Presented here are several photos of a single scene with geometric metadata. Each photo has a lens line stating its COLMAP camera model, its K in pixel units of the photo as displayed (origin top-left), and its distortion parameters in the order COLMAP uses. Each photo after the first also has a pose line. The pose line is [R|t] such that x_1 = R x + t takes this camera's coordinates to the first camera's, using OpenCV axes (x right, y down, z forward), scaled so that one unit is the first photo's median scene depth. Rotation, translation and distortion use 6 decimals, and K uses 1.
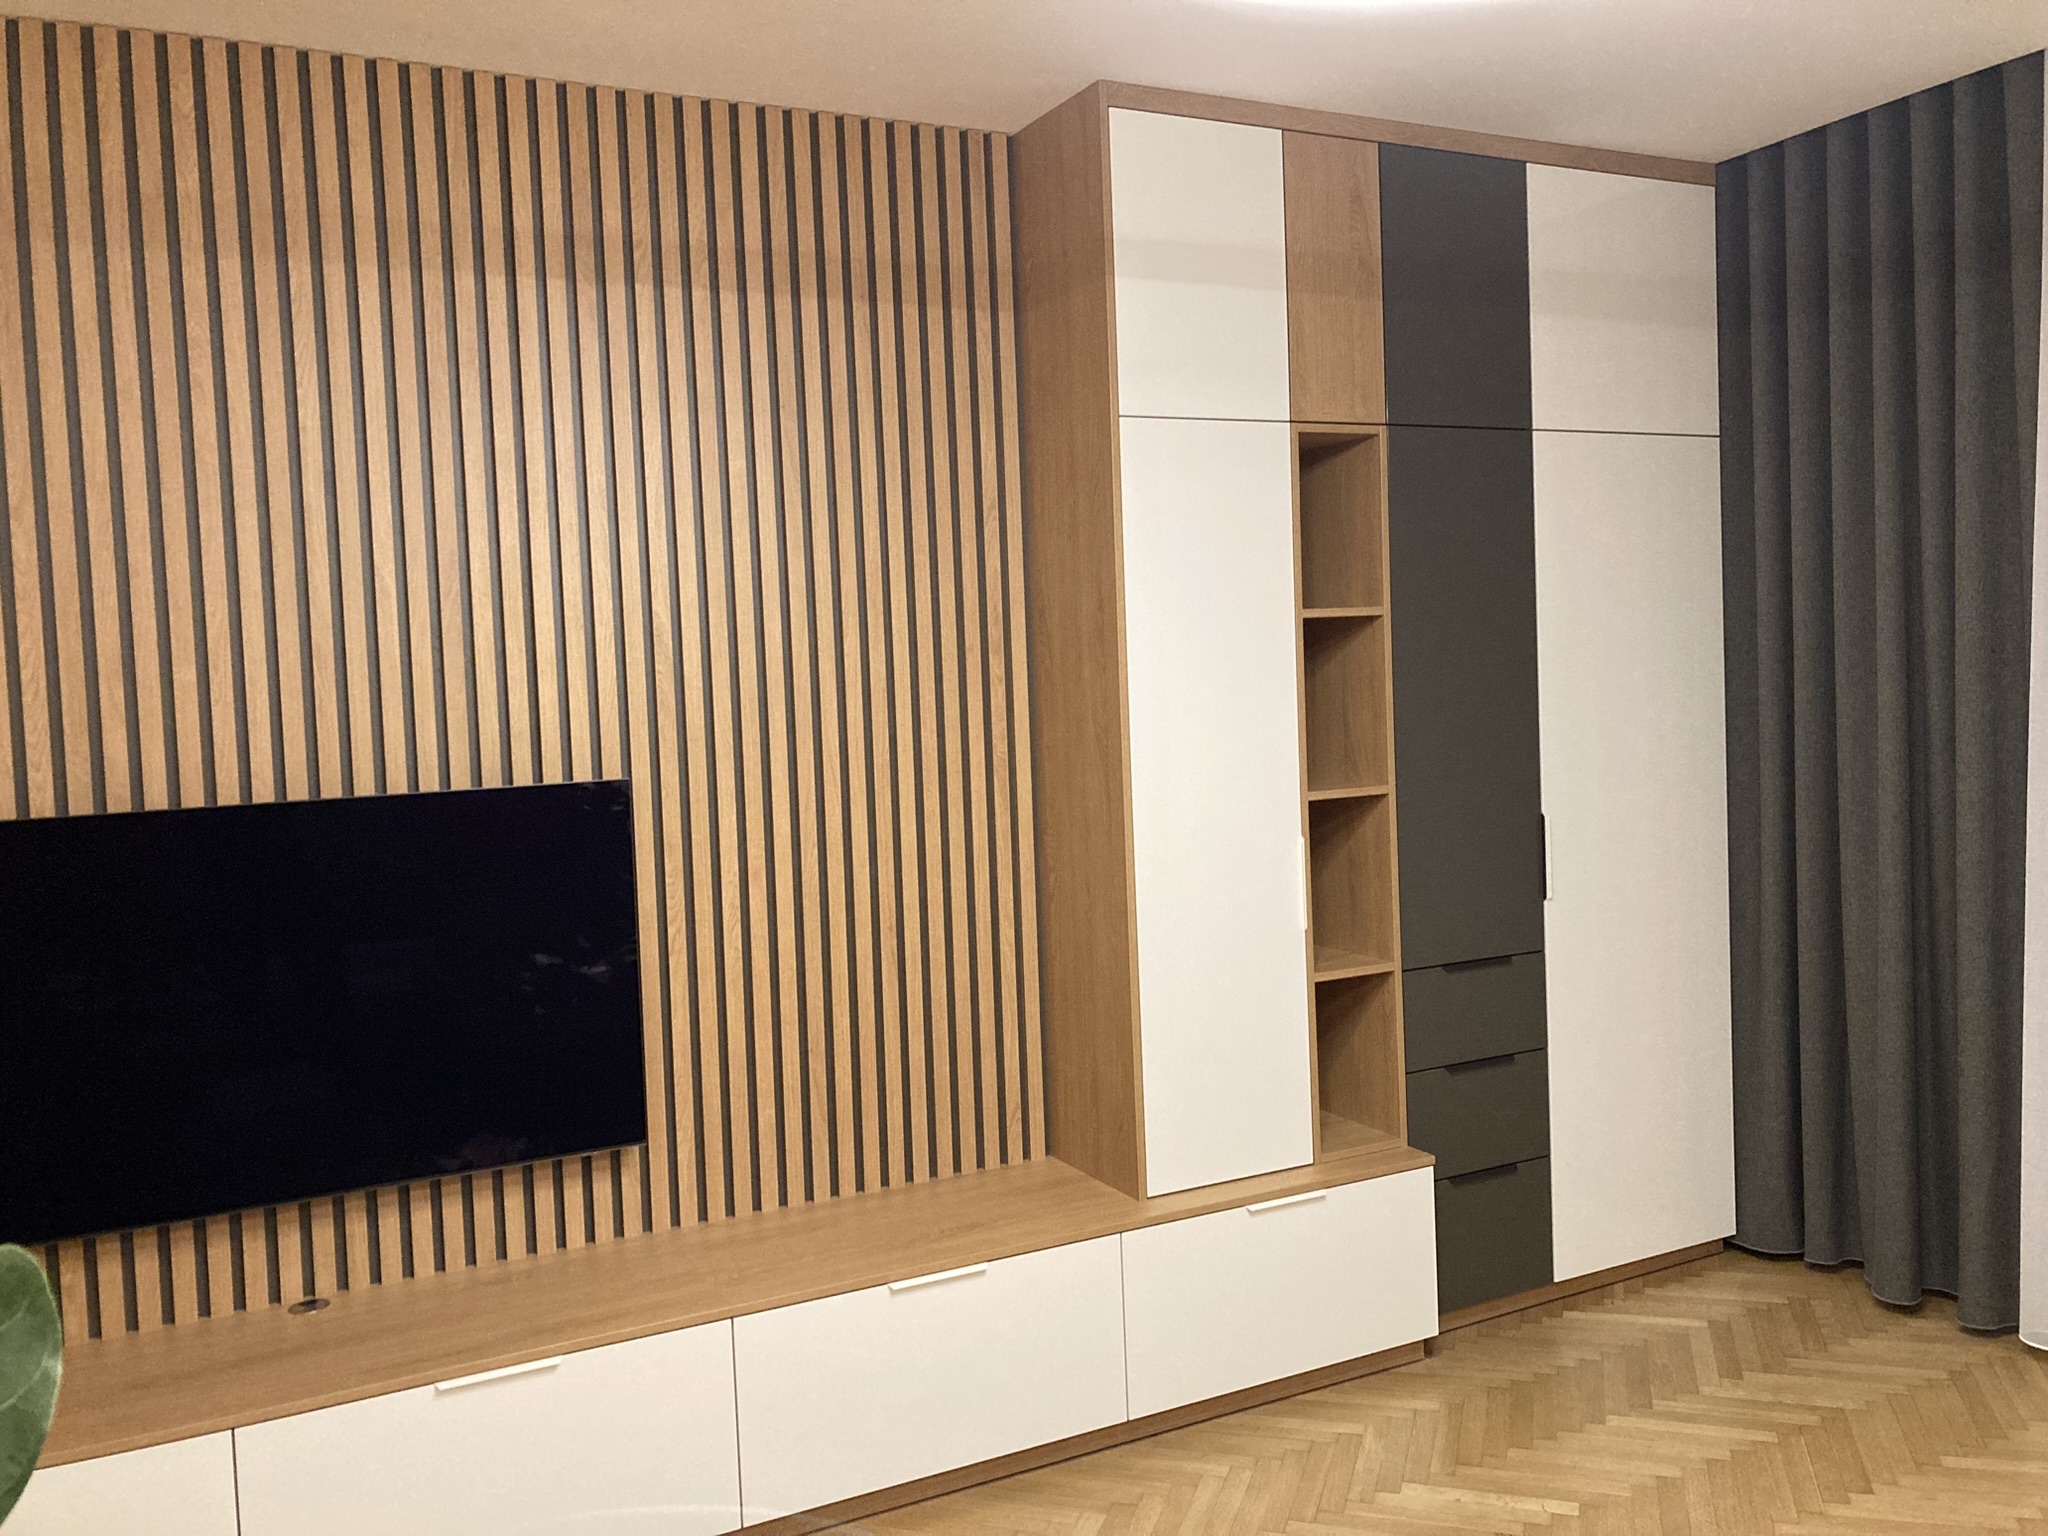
lens RADIAL K [[1696.5, 0, 1022.5], [0, 1696.5, 749.8], [0, 0, 1]] dist [0.026428, -0.001348]
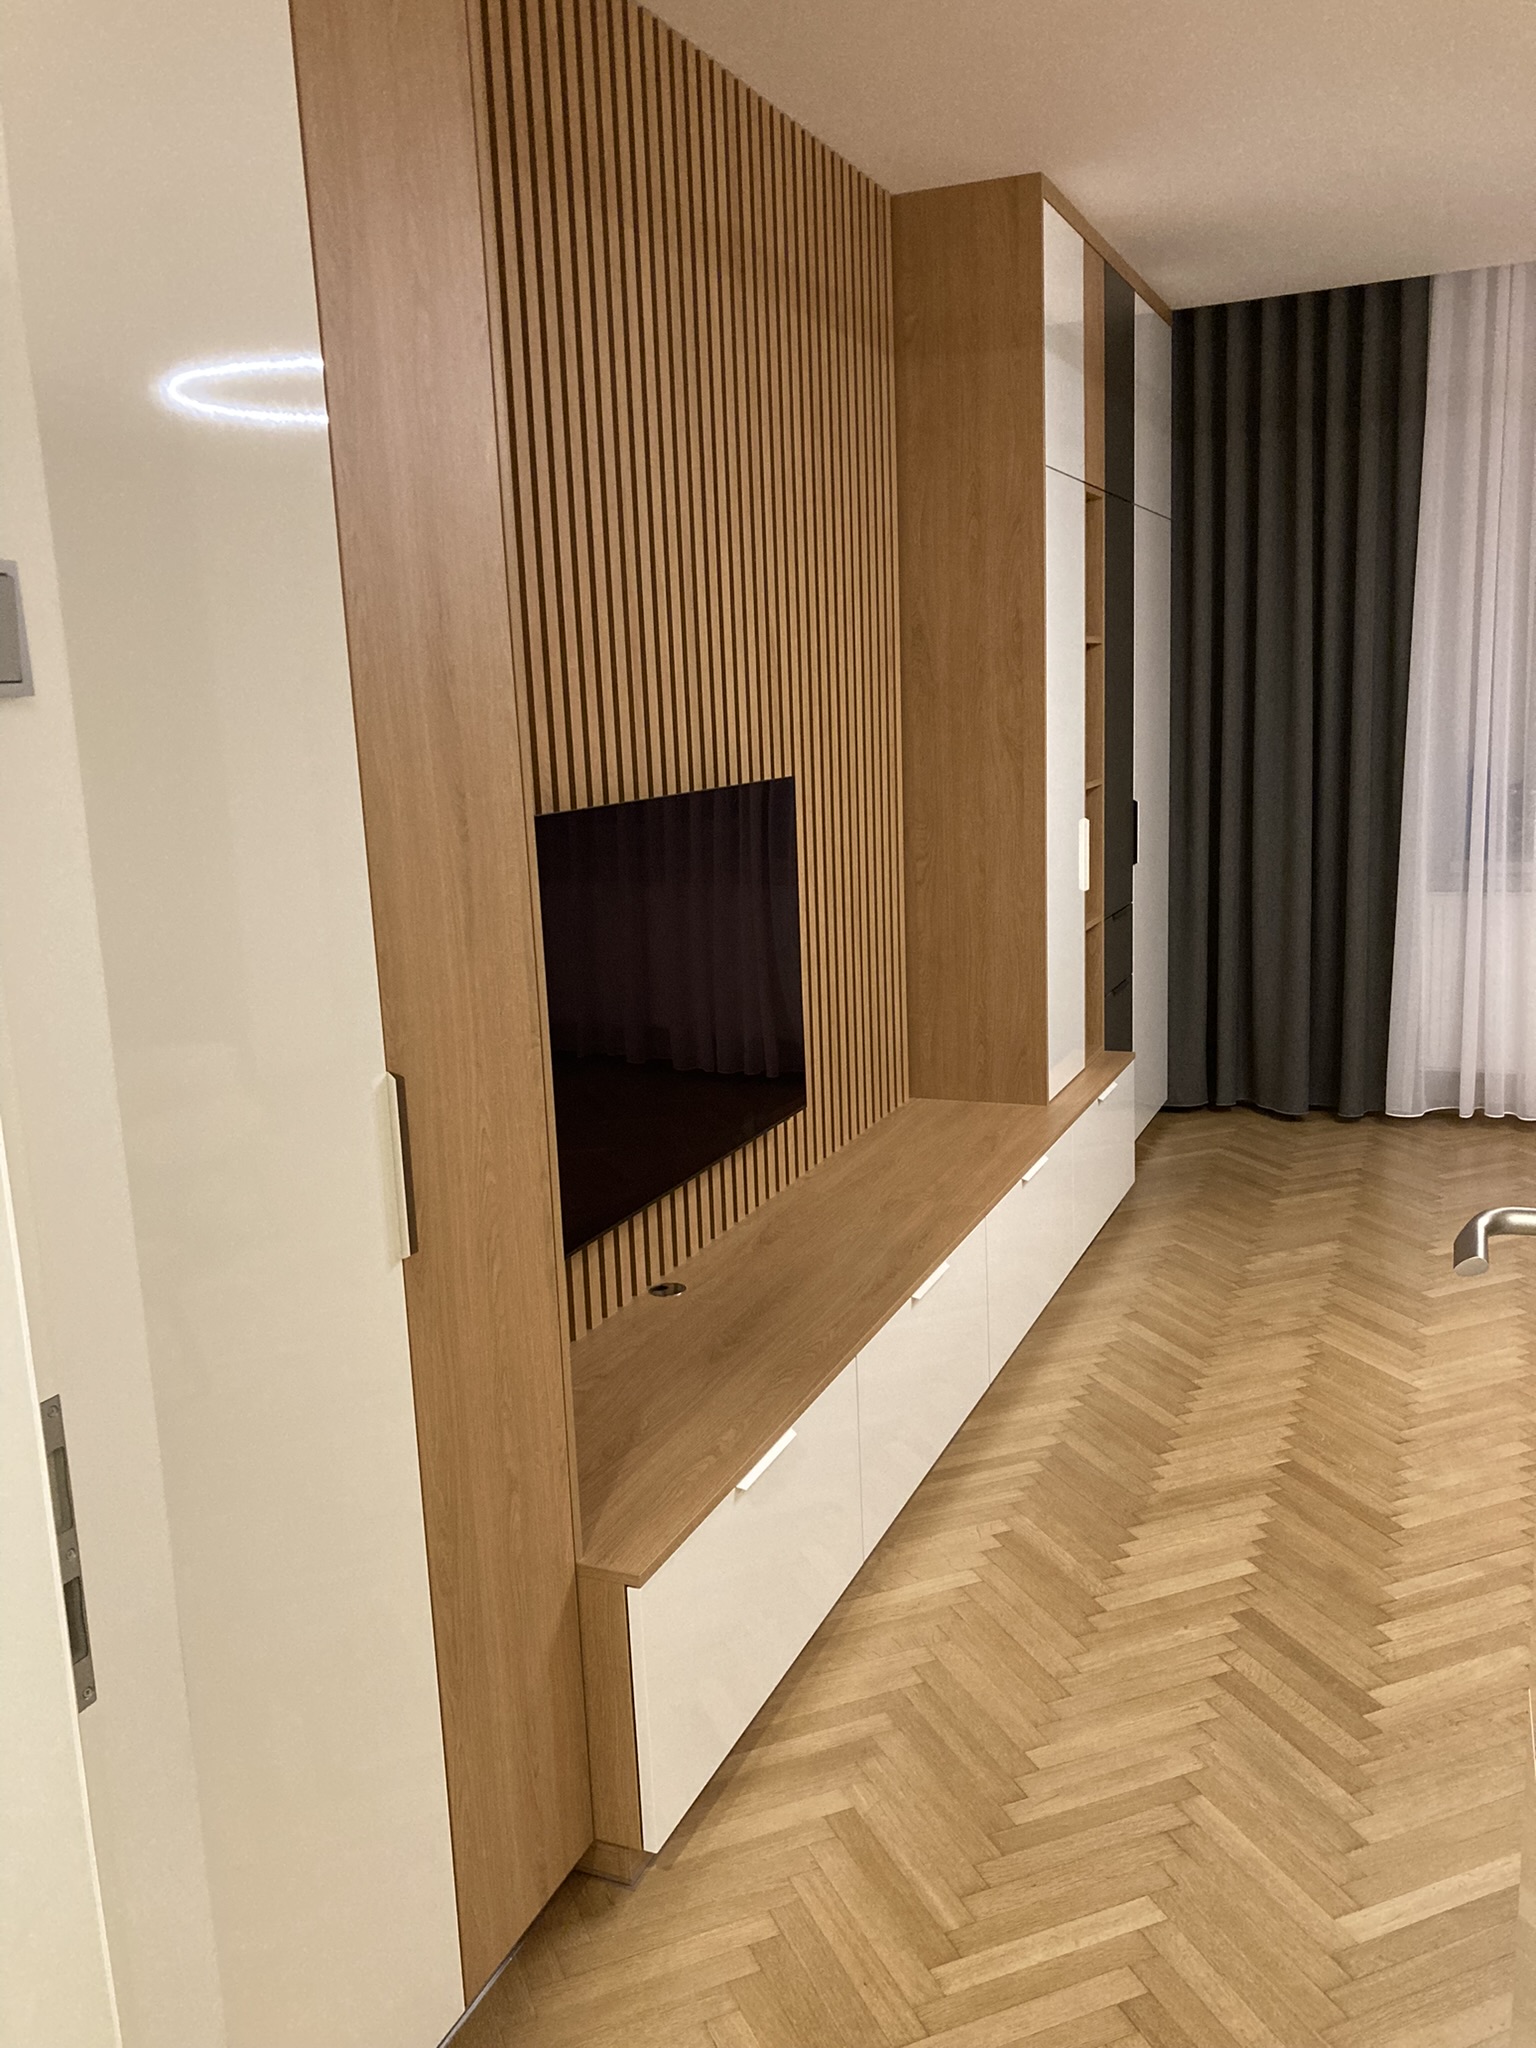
lens RADIAL K [[1696.5, 0, 768.0], [0, 1696.5, 1024.0], [0, 0, 1]] dist [0.026428, -0.001348]
pose [[0.762049, -0.112293, 0.637708, -0.888704], [0.043131, 0.991463, 0.123044, 0.039029], [-0.646081, -0.066261, 0.760387, 0.172604]]
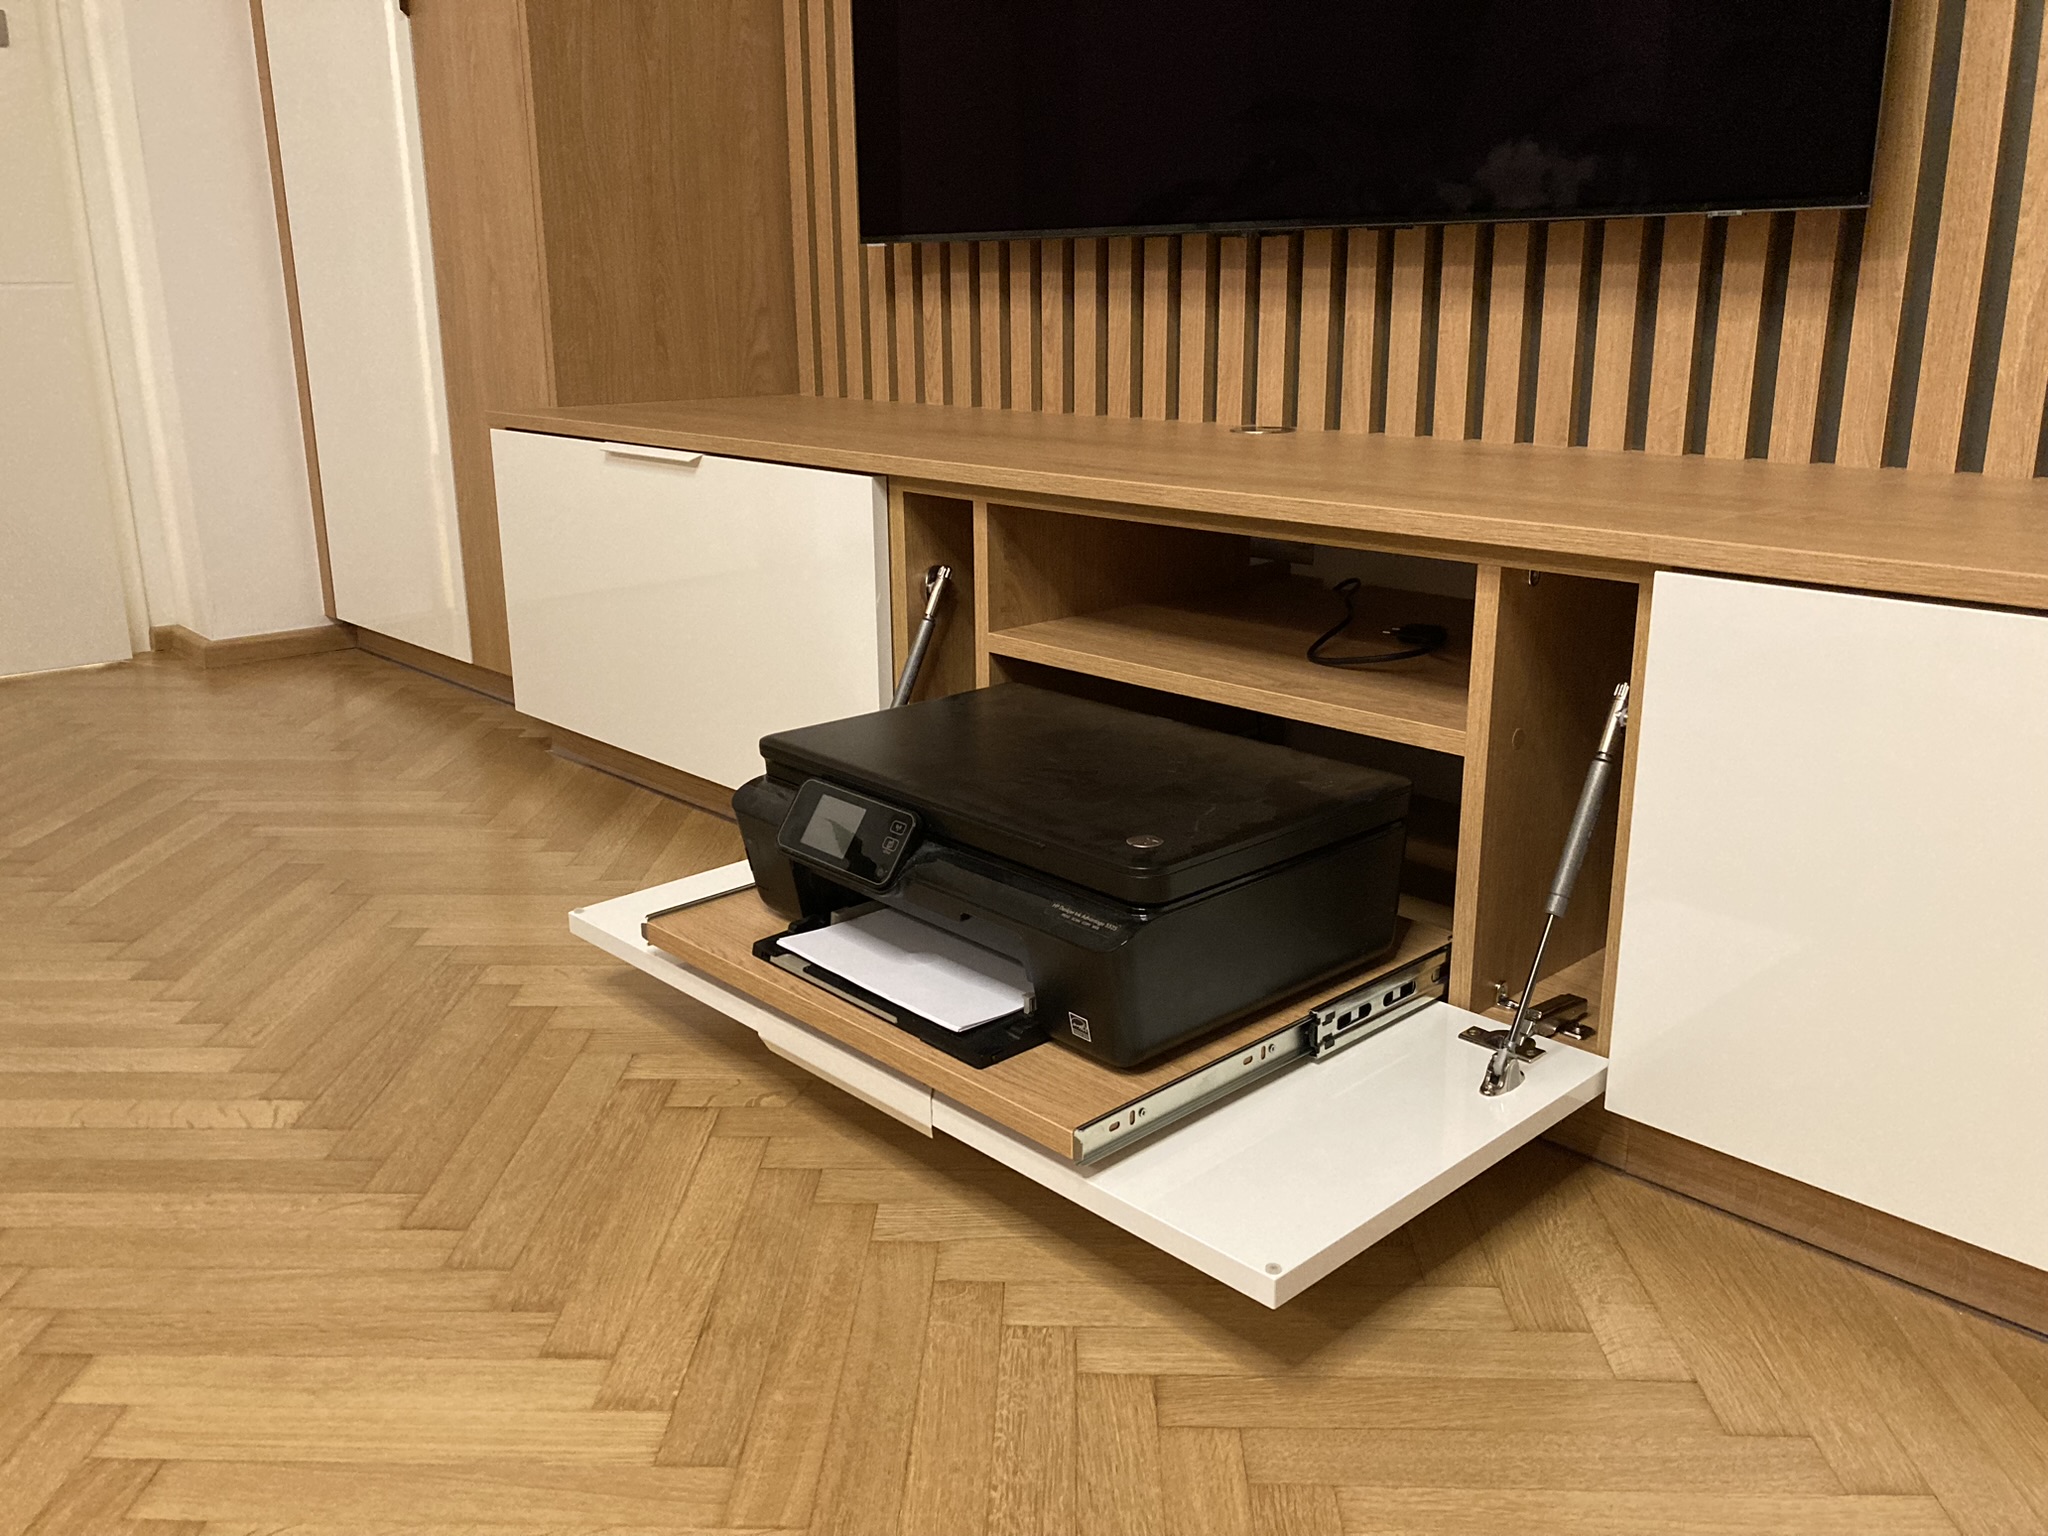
lens RADIAL K [[1696.5, 0, 1022.5], [0, 1696.5, 749.8], [0, 0, 1]] dist [0.026428, -0.001348]
pose [[0.294193, 0.302871, -0.906488, 0.113616], [-0.049293, 0.952007, 0.302082, 0.229419], [0.954474, -0.044187, 0.295003, 0.658773]]
